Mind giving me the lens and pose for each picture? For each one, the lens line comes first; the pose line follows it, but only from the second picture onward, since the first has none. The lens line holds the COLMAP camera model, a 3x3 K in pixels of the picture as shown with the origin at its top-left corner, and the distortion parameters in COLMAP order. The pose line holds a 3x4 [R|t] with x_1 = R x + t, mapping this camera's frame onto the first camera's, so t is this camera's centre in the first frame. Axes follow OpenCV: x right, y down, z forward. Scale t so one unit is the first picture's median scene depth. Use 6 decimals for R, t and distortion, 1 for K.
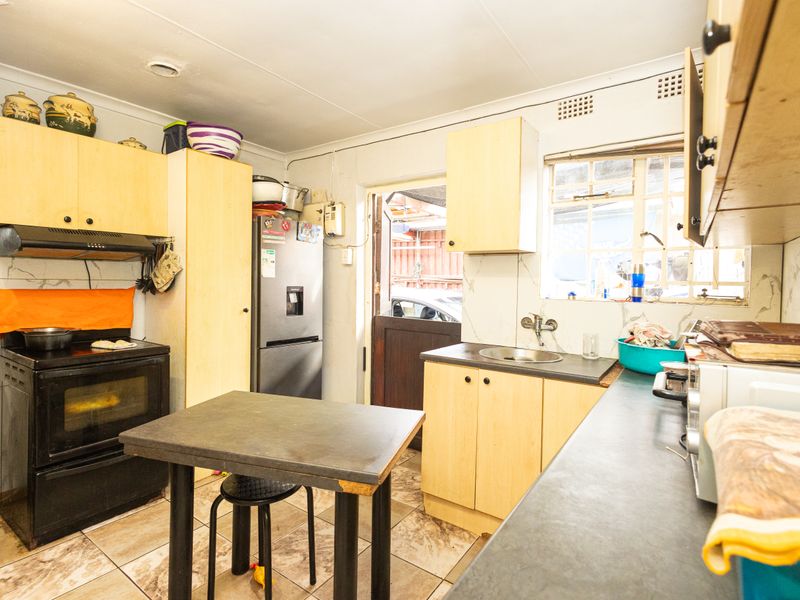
lens RADIAL K [[417.0, 0, 397.3], [0, 417.0, 296.5], [0, 0, 1]] dist [0.002346, 0.000768]
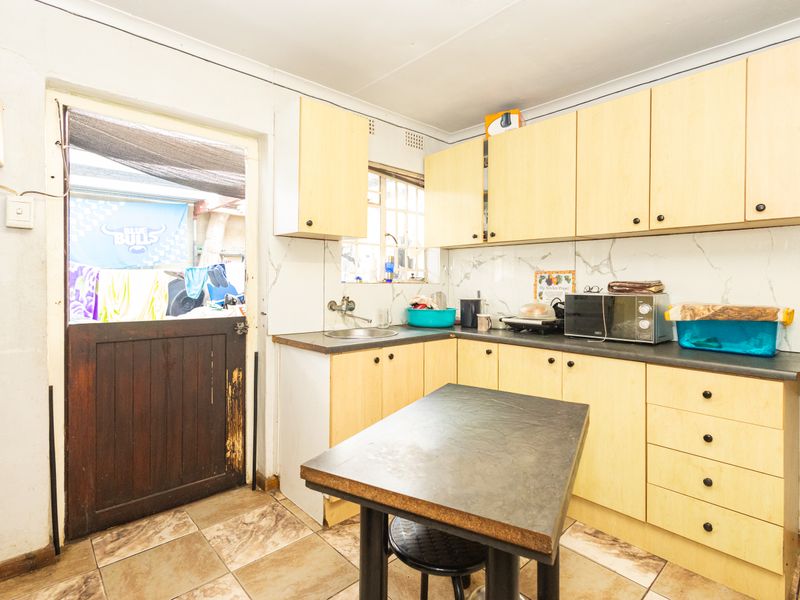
lens RADIAL K [[416.1, 0, 400.6], [0, 416.1, 284.0], [0, 0, 1]] dist [0.000052, 0.000115]
pose [[0.205448, -0.023146, 0.978394, -0.733832], [0.034680, 0.999265, 0.016357, -0.004948], [-0.978053, 0.030570, 0.206099, 0.638182]]
